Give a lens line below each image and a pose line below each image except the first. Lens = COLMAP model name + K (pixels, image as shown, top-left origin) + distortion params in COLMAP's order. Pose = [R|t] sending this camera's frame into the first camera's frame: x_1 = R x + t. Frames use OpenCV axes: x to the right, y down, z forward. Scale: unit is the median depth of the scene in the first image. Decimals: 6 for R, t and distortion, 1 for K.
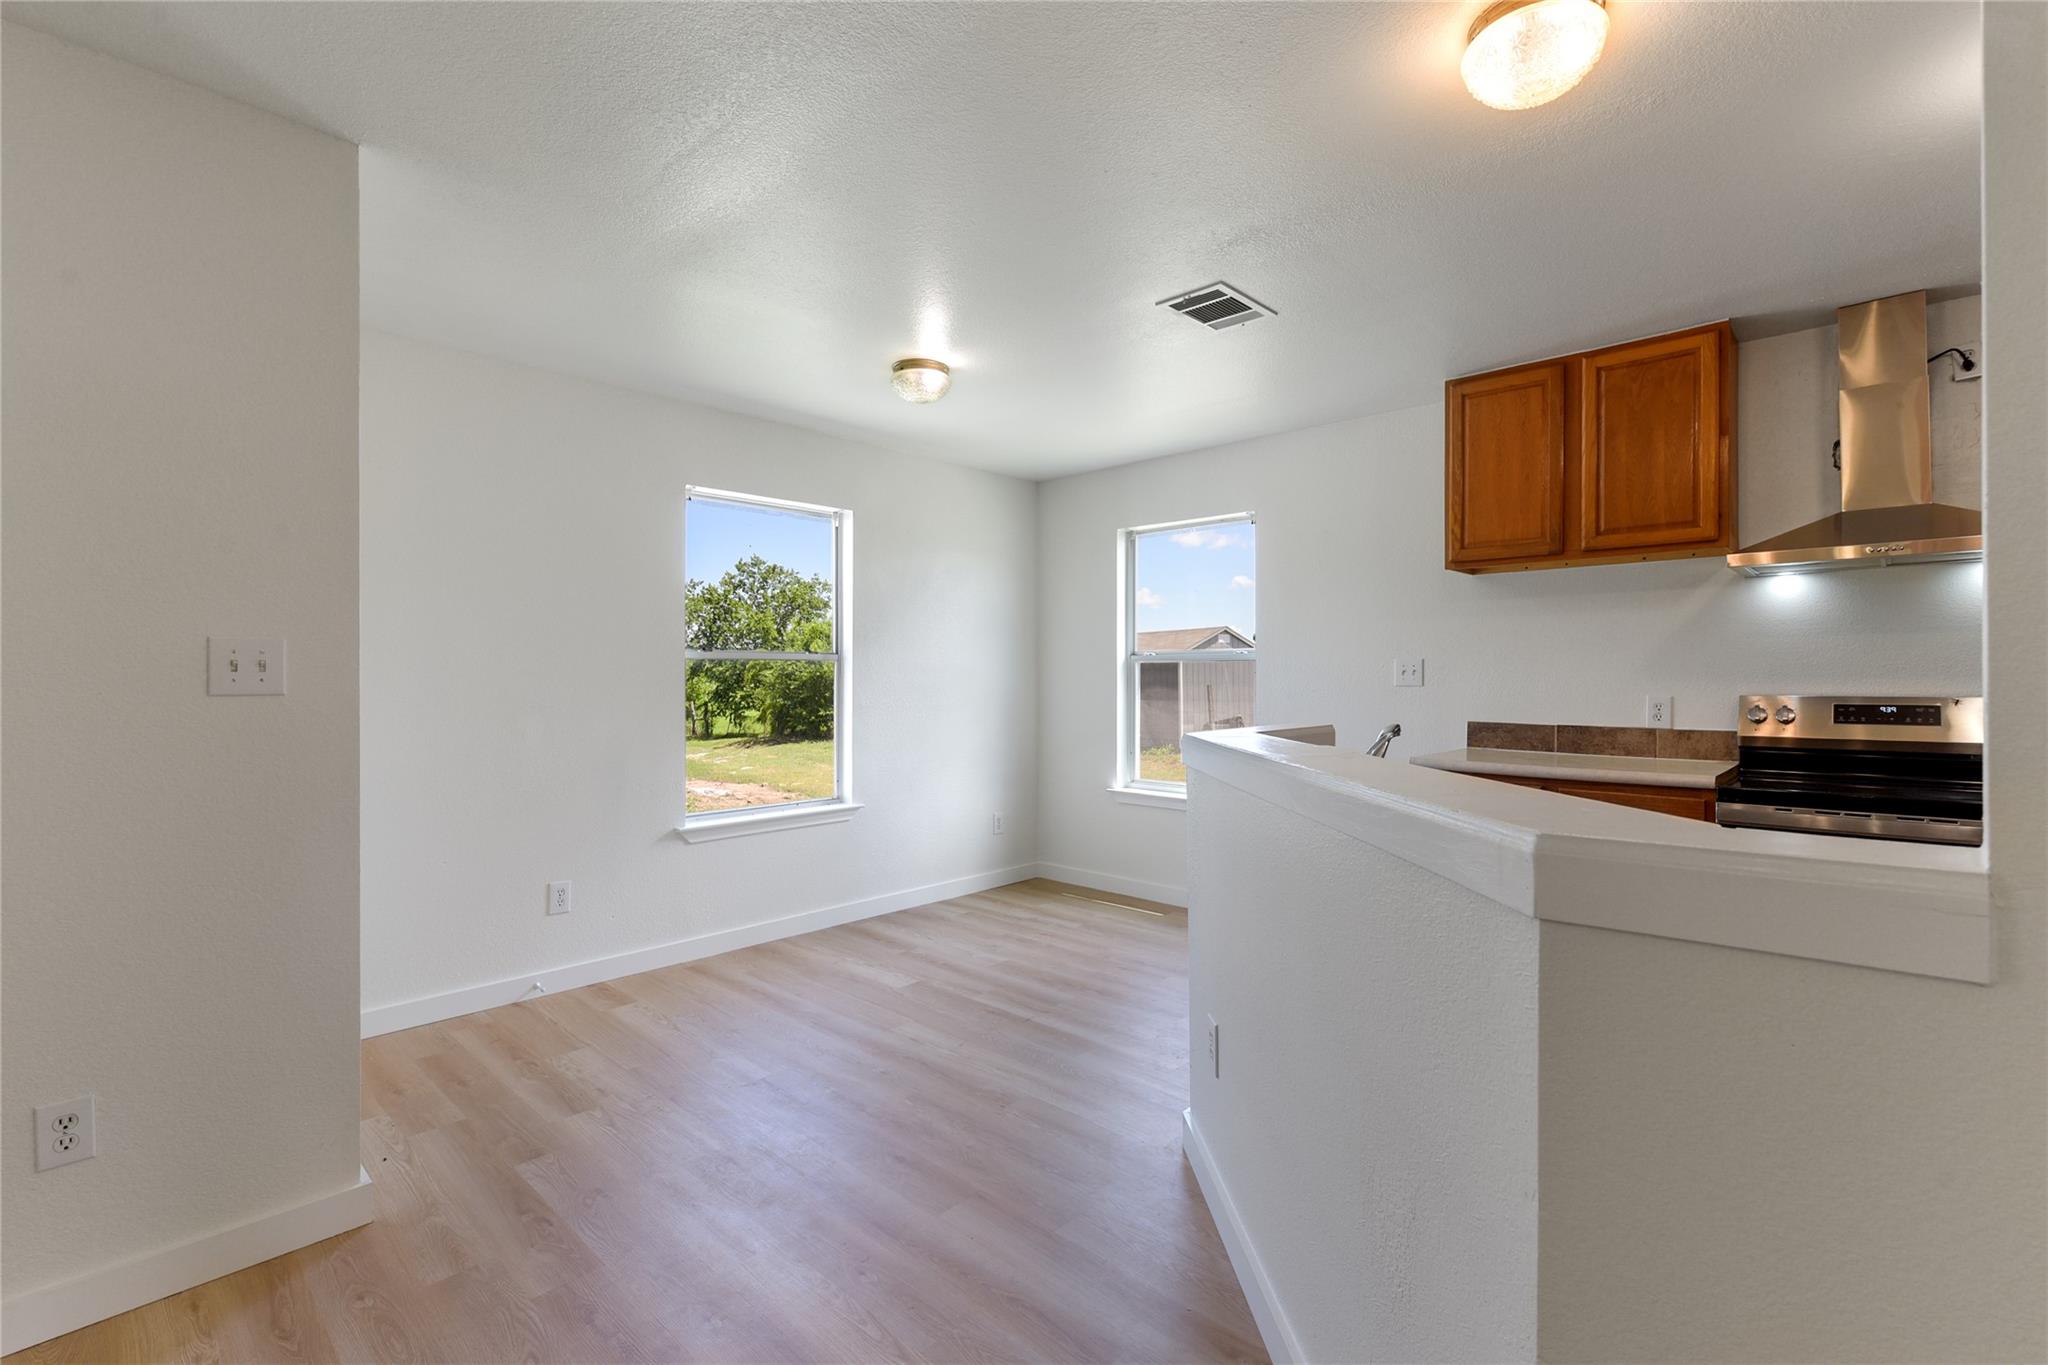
lens RADIAL K [[904.5, 0, 1037.6], [0, 904.5, 682.2], [0, 0, 1]] dist [0.000378, -0.000282]
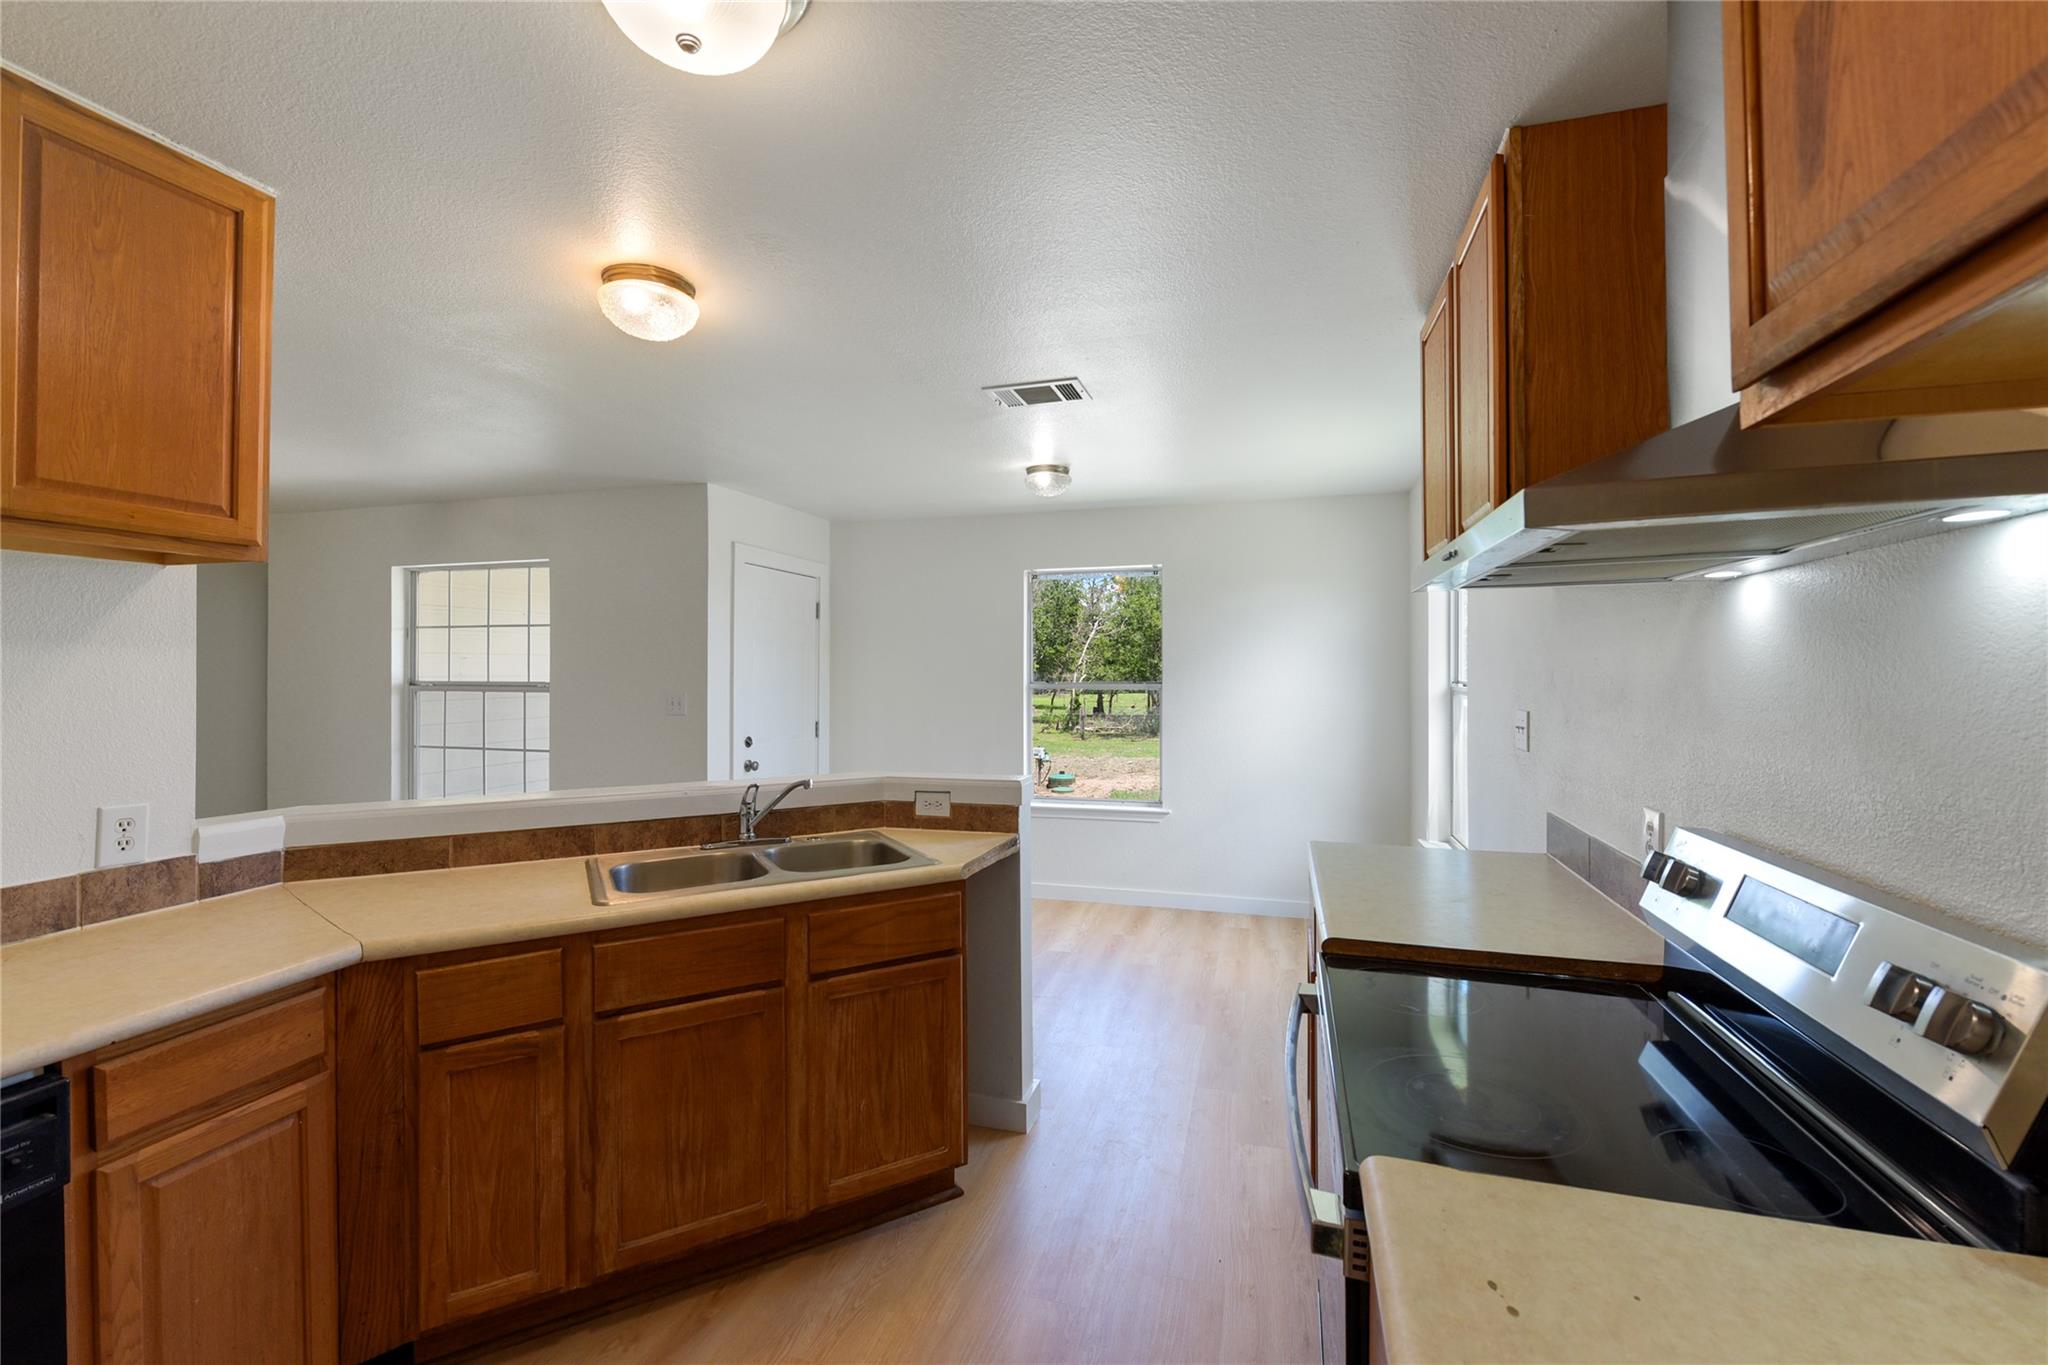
lens RADIAL K [[839.8, 0, 1025.1], [0, 839.8, 669.7], [0, 0, 1]] dist [0.003971, -0.003988]
pose [[0.445978, -0.001633, -0.895042, 0.823991], [-0.001699, 0.999995, -0.002671, -0.053574], [0.895042, 0.002712, 0.445973, 0.396133]]
